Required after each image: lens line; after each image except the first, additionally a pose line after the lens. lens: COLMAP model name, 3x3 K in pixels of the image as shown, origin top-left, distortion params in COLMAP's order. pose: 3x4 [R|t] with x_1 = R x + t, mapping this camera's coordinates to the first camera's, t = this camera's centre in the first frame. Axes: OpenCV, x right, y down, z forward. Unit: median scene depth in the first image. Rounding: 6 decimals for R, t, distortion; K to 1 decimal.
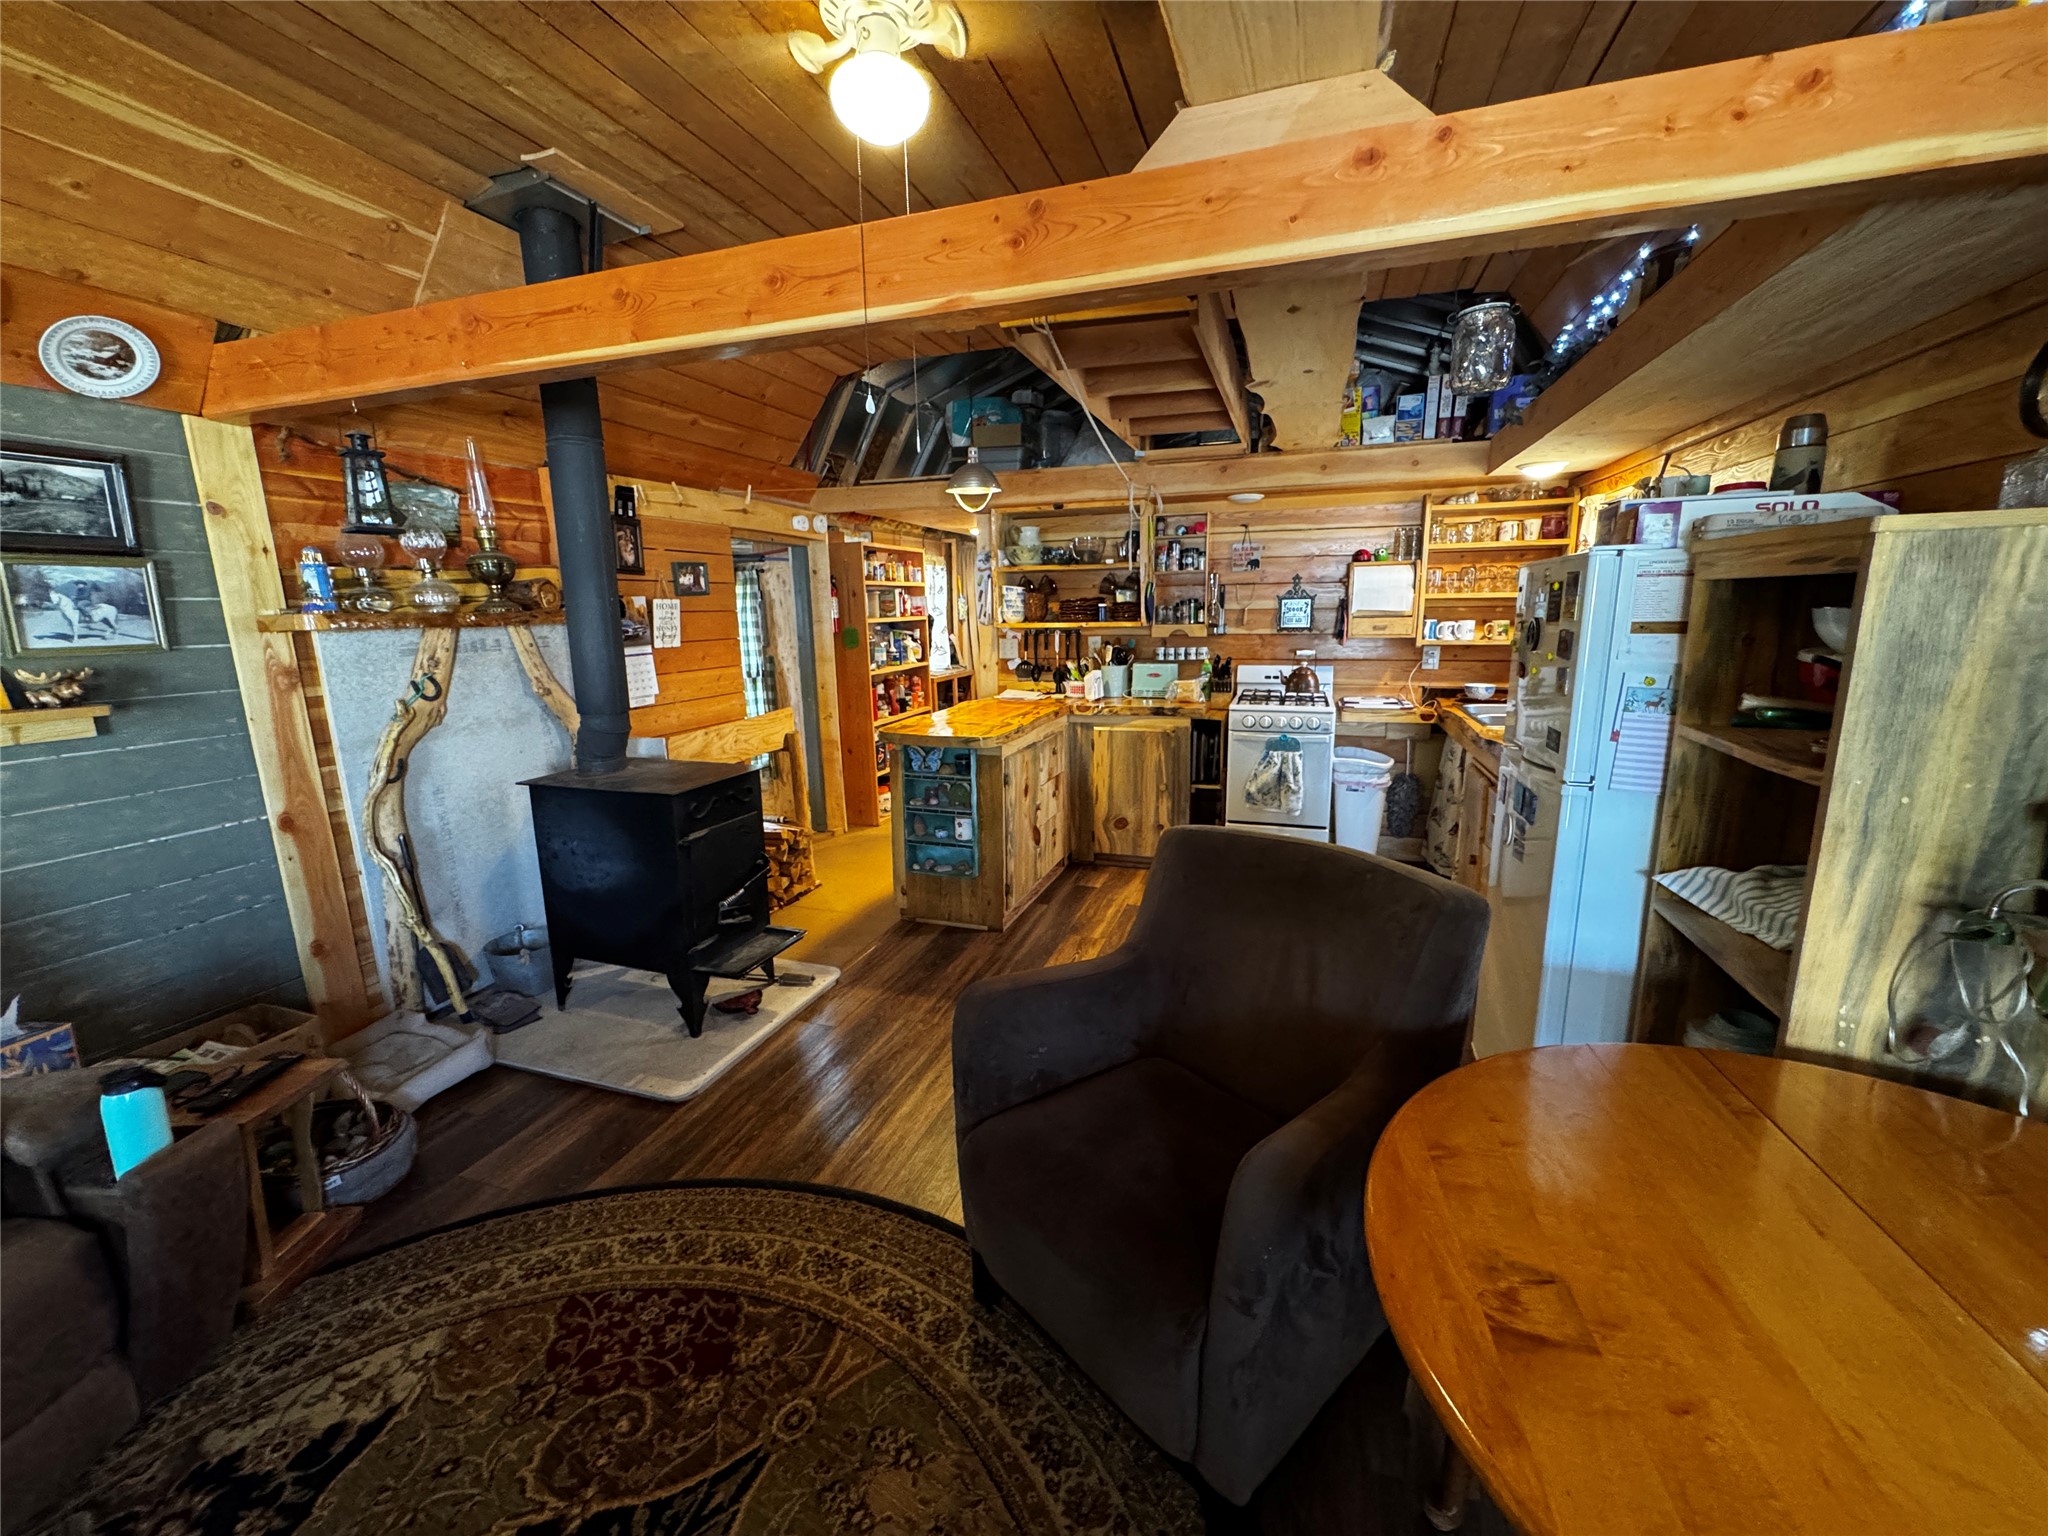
lens RADIAL K [[818.5, 0, 1023.1], [0, 818.5, 769.1], [0, 0, 1]] dist [-0.000476, 0.000316]
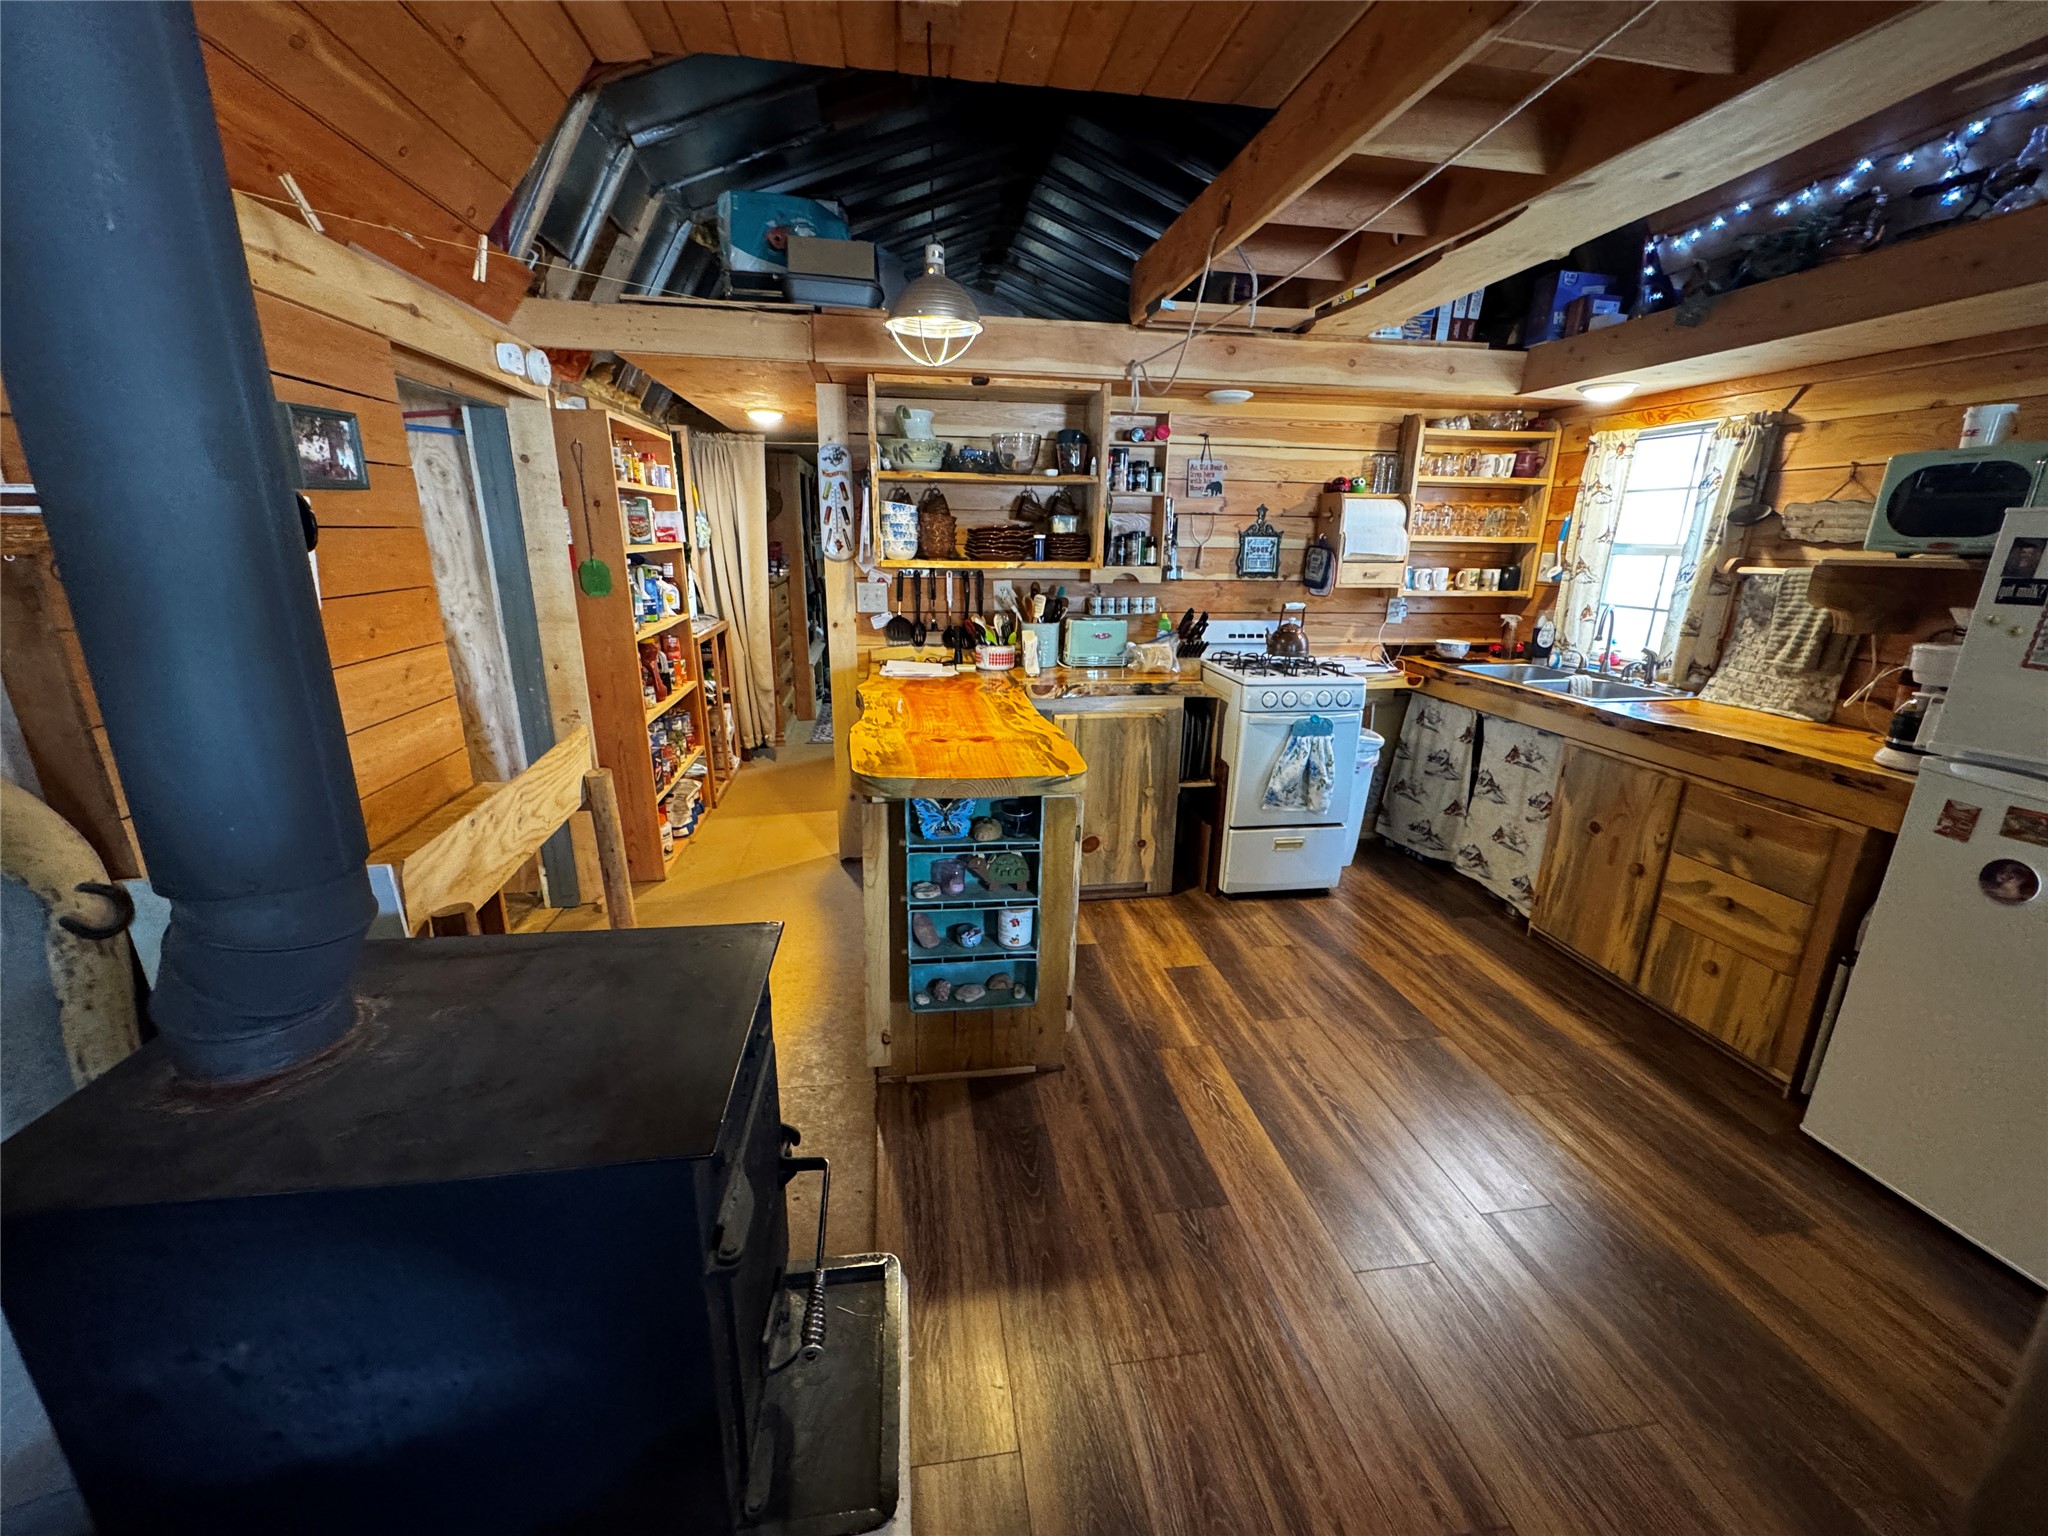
lens RADIAL K [[818.5, 0, 1023.1], [0, 818.5, 769.1], [0, 0, 1]] dist [-0.000476, 0.000316]
pose [[0.886428, -0.098695, 0.452223, -0.251612], [0.060165, 0.993282, 0.098846, -0.074664], [-0.458940, -0.060412, 0.886411, 0.383009]]
